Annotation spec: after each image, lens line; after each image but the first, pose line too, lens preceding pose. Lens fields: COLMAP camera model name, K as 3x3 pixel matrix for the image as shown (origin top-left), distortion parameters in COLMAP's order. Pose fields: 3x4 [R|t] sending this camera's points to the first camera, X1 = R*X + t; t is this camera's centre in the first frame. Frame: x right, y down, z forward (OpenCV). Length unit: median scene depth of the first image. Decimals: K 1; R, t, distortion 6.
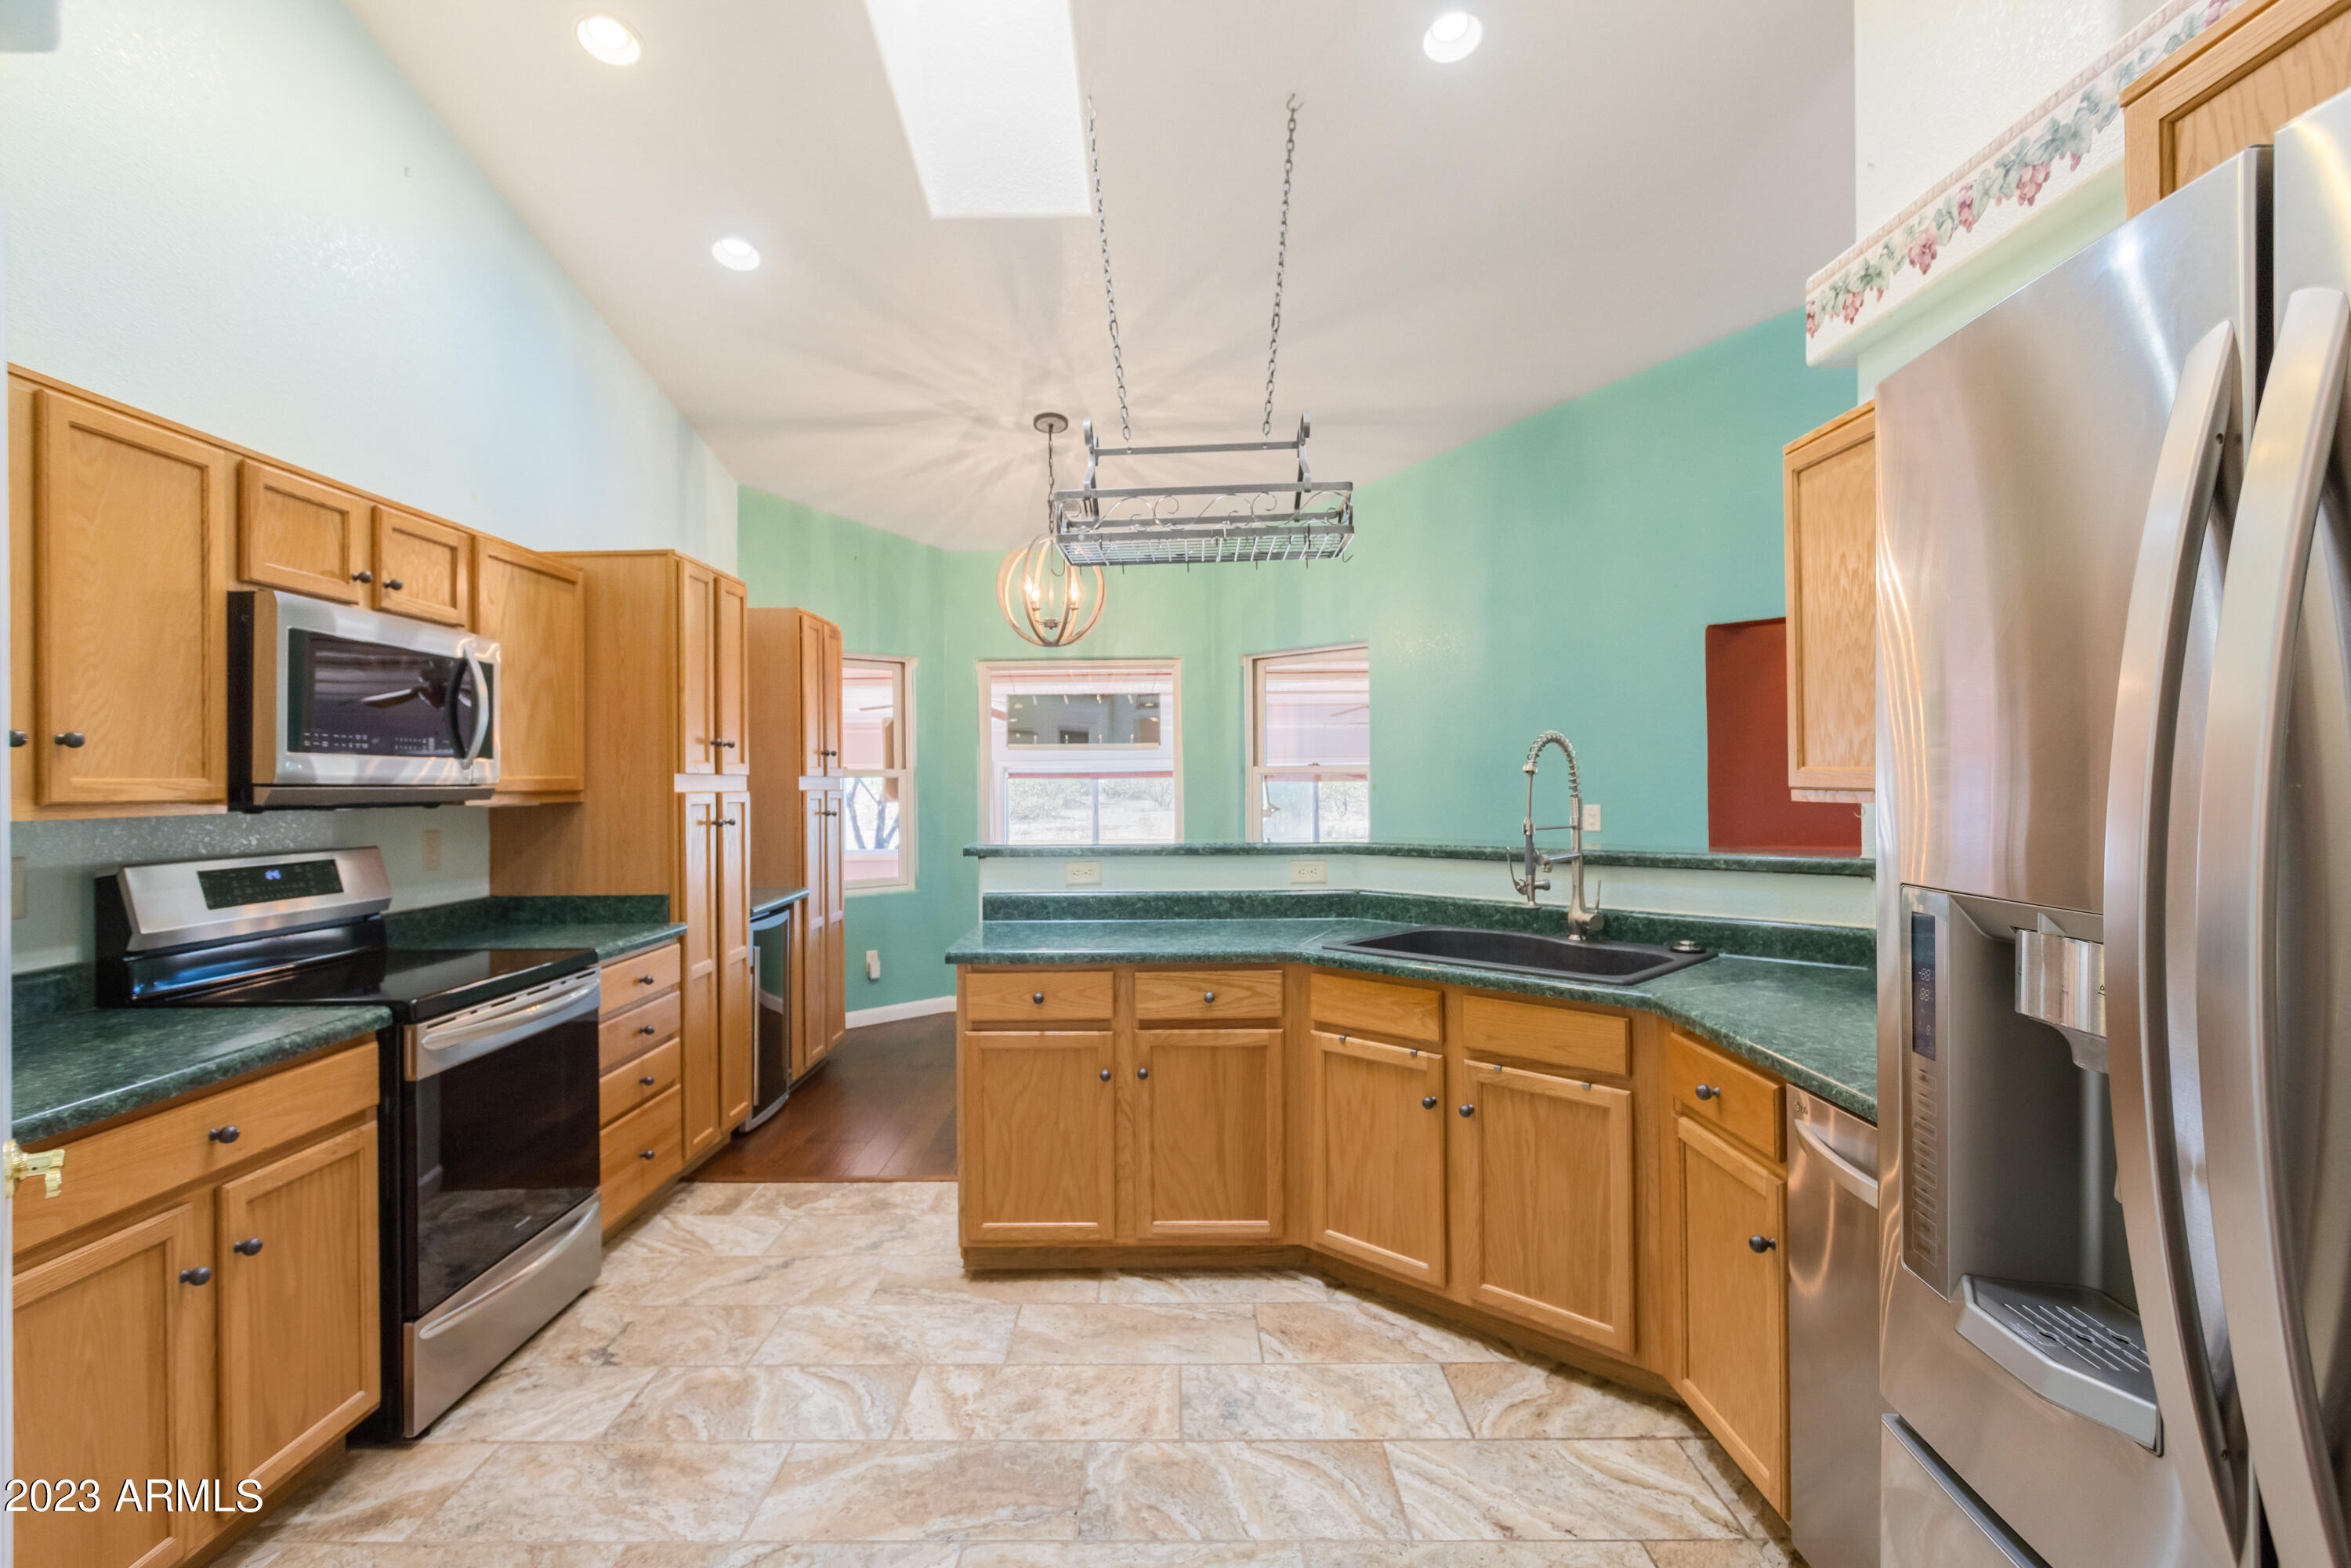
lens RADIAL K [[1132.8, 0, 1180.0], [0, 1132.8, 786.7], [0, 0, 1]] dist [0.001026, 0.001198]
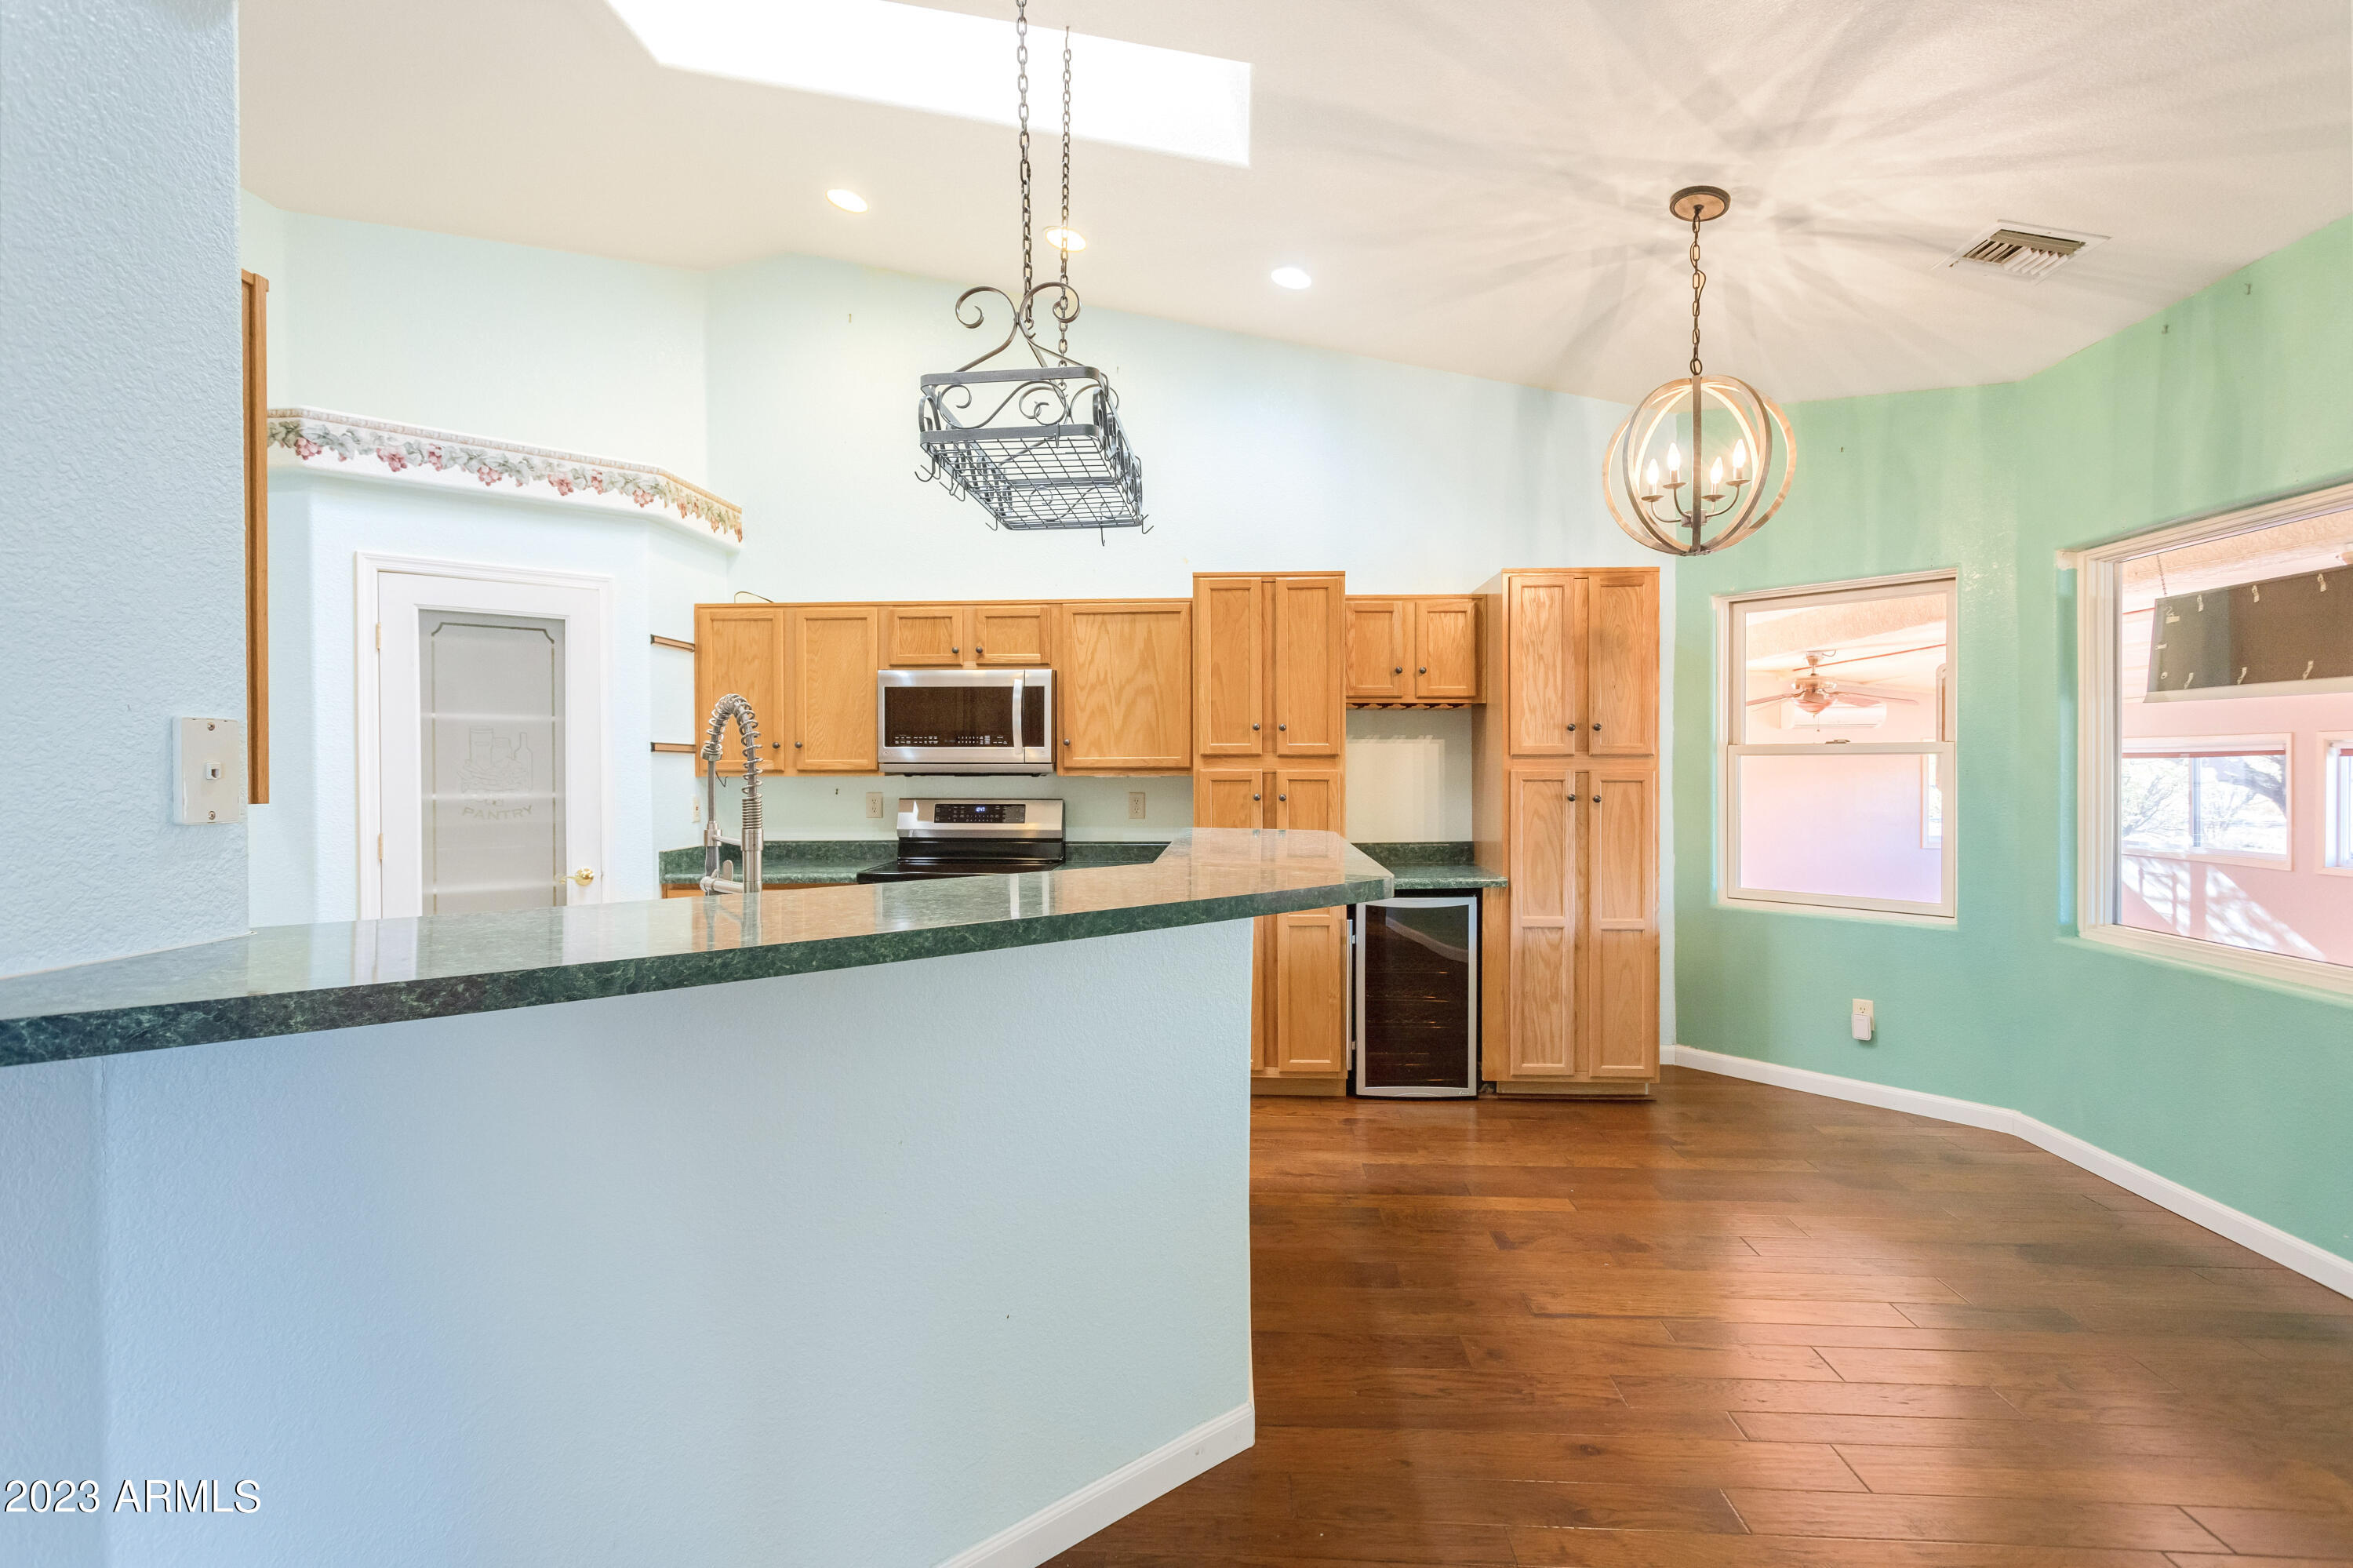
lens RADIAL K [[1133.9, 0, 1179.3], [0, 1133.9, 767.5], [0, 0, 1]] dist [0.001026, 0.001198]
pose [[-0.078262, 0.015987, -0.996805, 0.577473], [-0.002785, 0.999864, 0.016254, -0.012858], [0.996929, 0.004048, -0.078207, 0.793109]]
